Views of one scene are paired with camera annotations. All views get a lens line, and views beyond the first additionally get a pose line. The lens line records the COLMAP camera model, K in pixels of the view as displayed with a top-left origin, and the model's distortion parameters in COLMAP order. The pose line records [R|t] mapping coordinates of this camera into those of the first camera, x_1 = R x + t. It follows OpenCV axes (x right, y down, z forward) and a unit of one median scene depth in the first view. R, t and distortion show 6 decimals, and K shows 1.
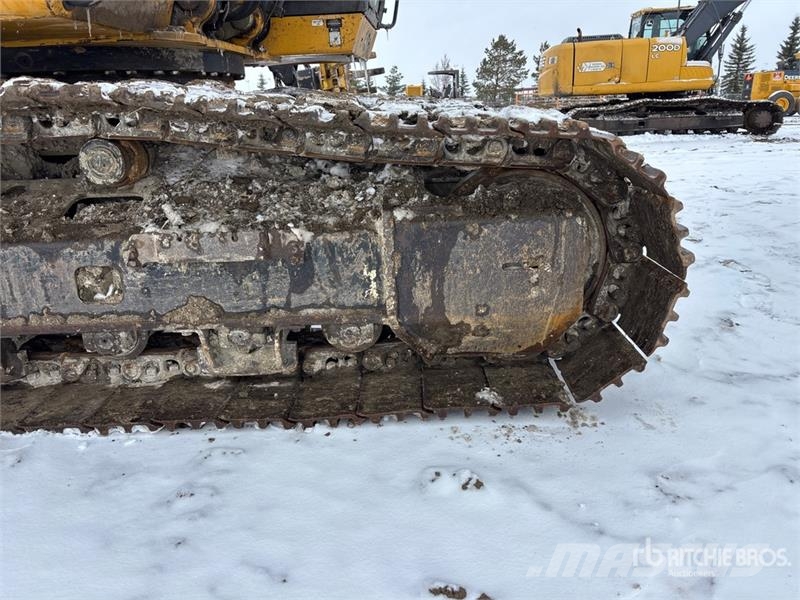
lens RADIAL K [[608.8, 0, 400.1], [0, 608.8, 306.5], [0, 0, 1]] dist [0.051904, -0.054816]
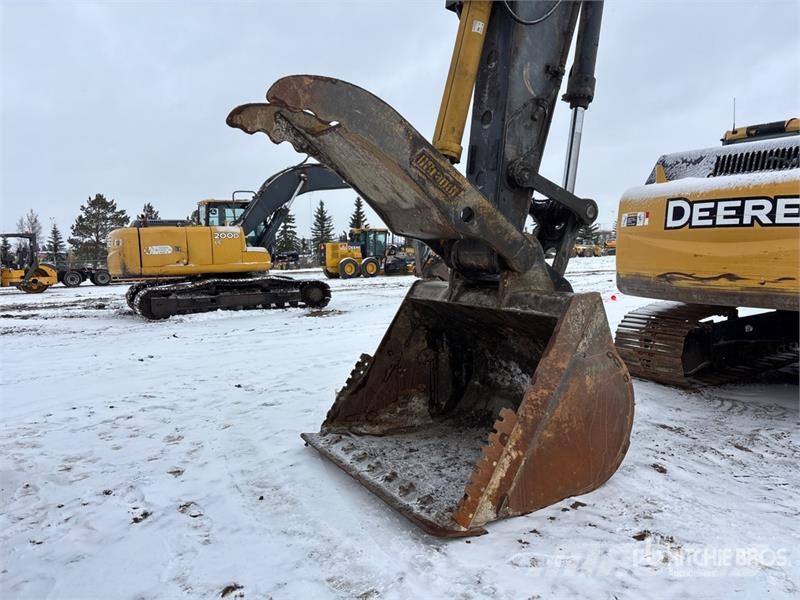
lens RADIAL K [[608.8, 0, 406.3], [0, 608.8, 292.1], [0, 0, 1]] dist [0.051904, -0.054816]
pose [[0.826345, -0.027477, 0.562494, 0.470109], [0.171040, 0.963874, -0.204187, -0.251150], [-0.536563, 0.264938, 0.801192, -0.201429]]
